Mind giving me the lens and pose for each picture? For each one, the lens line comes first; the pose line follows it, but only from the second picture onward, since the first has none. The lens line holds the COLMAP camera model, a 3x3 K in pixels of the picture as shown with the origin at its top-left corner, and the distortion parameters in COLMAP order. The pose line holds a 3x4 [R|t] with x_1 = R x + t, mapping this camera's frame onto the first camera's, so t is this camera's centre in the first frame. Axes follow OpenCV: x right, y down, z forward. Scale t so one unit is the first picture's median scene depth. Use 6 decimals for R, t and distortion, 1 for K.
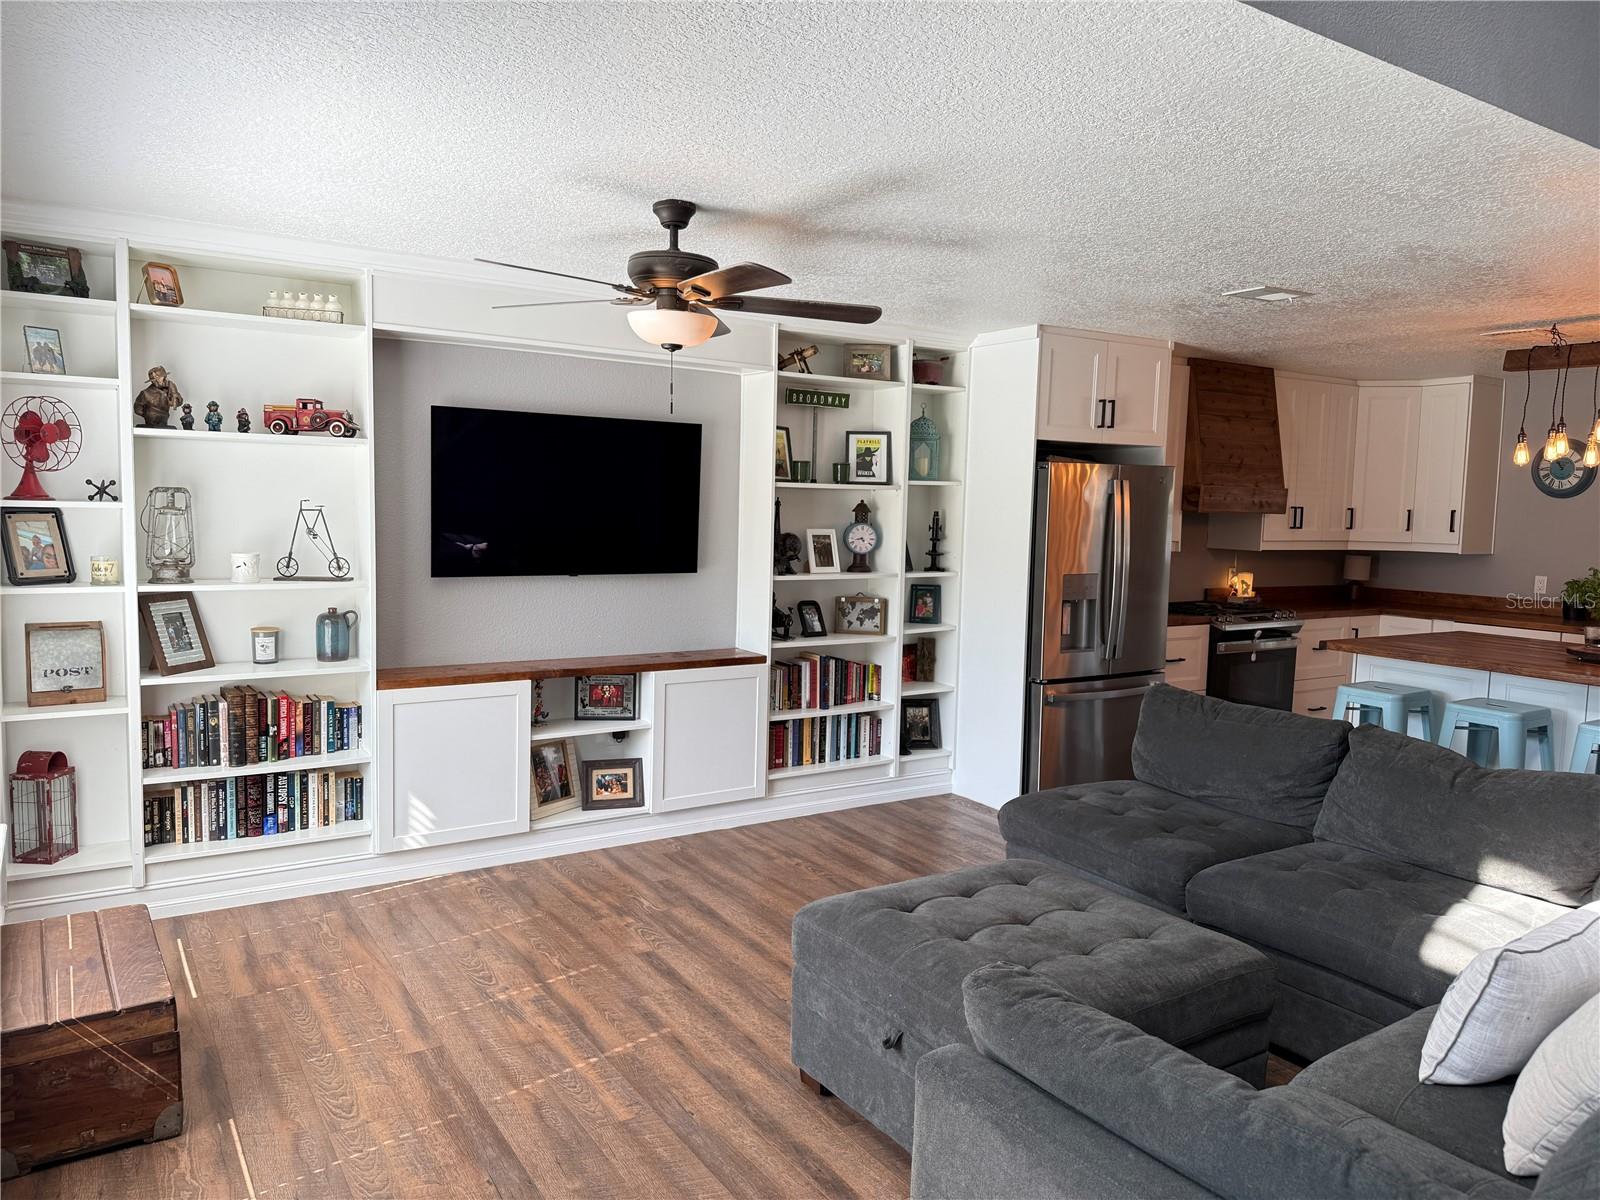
lens RADIAL K [[1132.4, 0, 795.1], [0, 1132.4, 597.6], [0, 0, 1]] dist [0.027279, -0.028125]
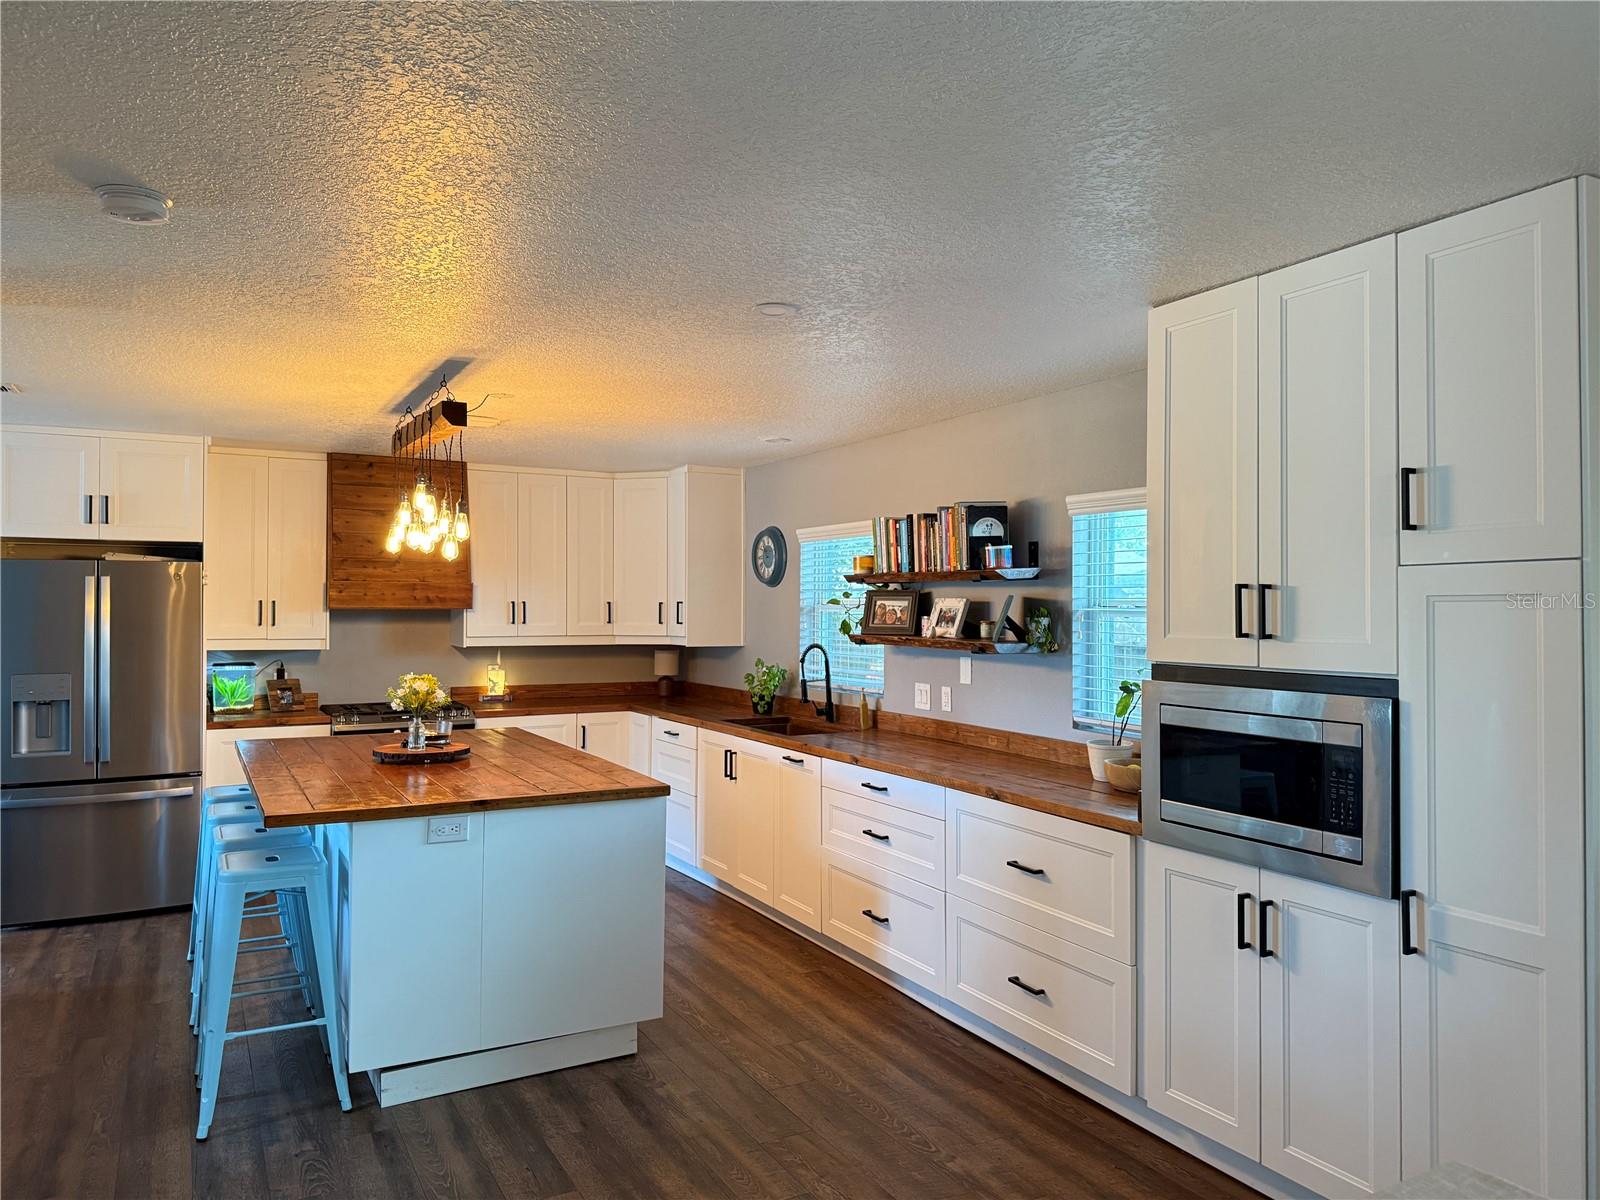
lens RADIAL K [[1118.3, 0, 820.4], [0, 1118.3, 591.6], [0, 0, 1]] dist [0.066786, -0.100402]
pose [[0.998160, -0.020764, -0.056965, 1.092422], [0.015019, 0.994925, -0.099491, 0.016215], [0.058742, 0.098452, 0.993406, 0.089585]]
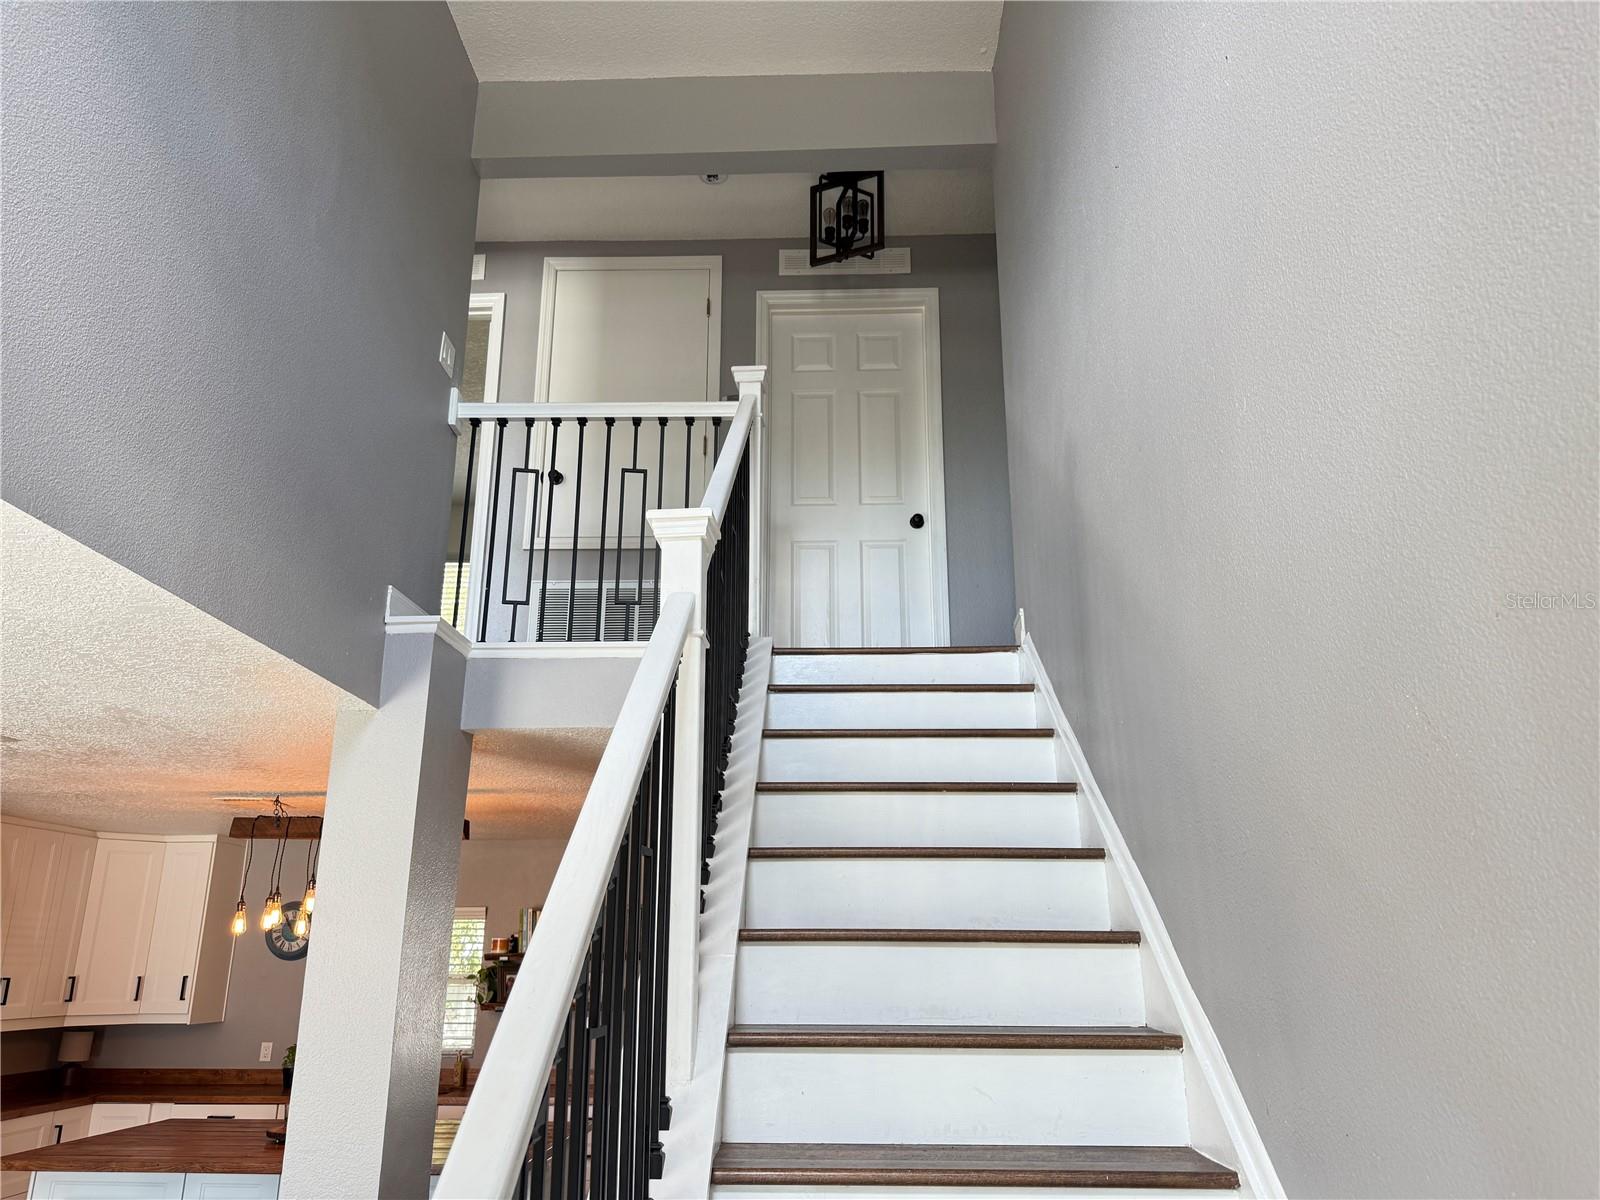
lens RADIAL K [[1132.4, 0, 795.1], [0, 1132.4, 597.6], [0, 0, 1]] dist [0.027279, -0.028125]
pose [[0.571725, 0.228405, 0.788011, 0.067921], [0.081591, 0.939878, -0.331620, -0.024225], [-0.816378, 0.253890, 0.518716, 0.015489]]
